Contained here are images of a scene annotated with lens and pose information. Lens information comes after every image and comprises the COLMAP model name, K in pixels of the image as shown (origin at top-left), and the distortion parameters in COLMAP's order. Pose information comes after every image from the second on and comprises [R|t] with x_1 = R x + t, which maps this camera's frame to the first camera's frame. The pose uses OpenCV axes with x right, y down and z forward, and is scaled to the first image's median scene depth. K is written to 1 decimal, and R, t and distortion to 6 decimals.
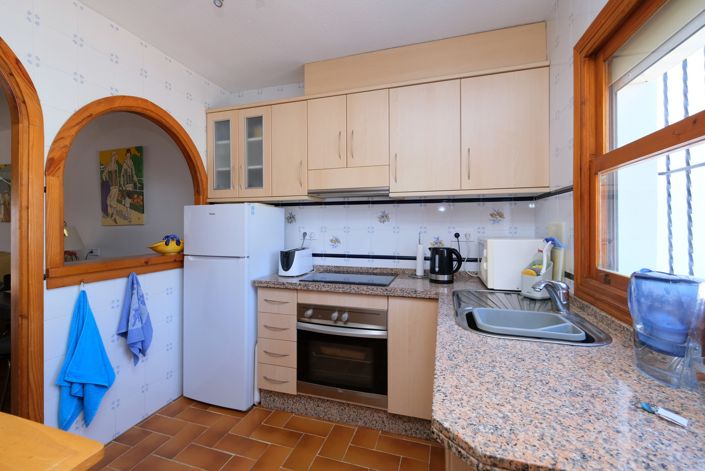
lens RADIAL K [[318.7, 0, 337.1], [0, 318.7, 225.4], [0, 0, 1]] dist [-0.012091, 0.000052]
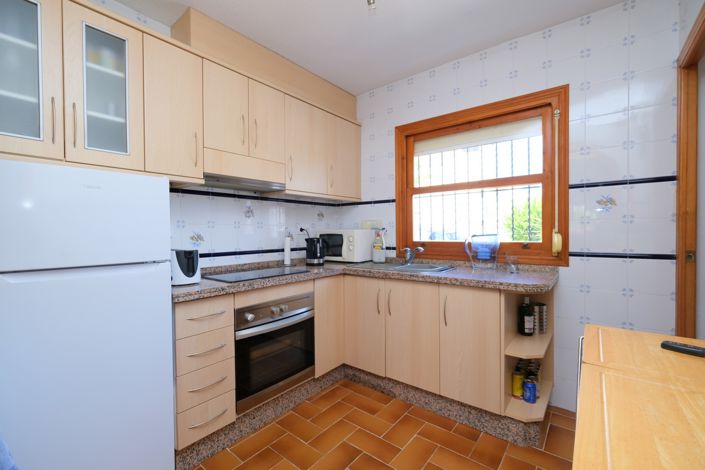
lens RADIAL K [[303.8, 0, 354.4], [0, 303.8, 236.3], [0, 0, 1]] dist [-0.005139, 0.001184]
pose [[0.342751, -0.018312, 0.939248, -0.751626], [0.007512, 0.999831, 0.016752, 0.042463], [-0.939396, 0.001313, 0.342830, 0.434471]]
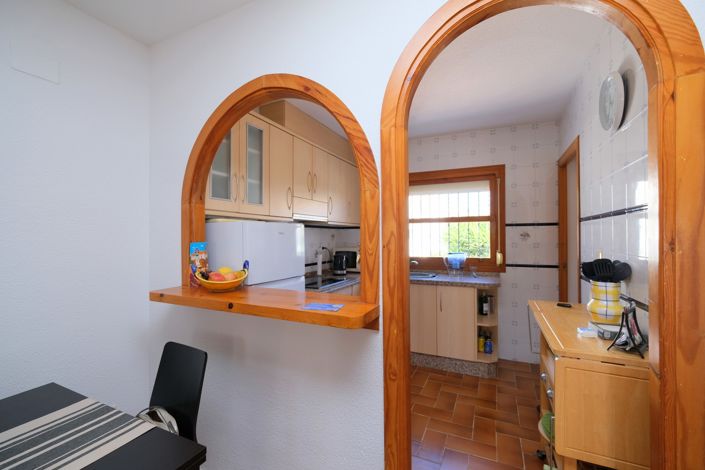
lens RADIAL K [[303.8, 0, 358.2], [0, 303.8, 235.3], [0, 0, 1]] dist [-0.005139, 0.001184]
pose [[0.117233, 0.008296, 0.993070, -1.287636], [-0.000219, 0.999965, -0.008327, -0.022203], [-0.993104, 0.000758, 0.117231, 0.702815]]
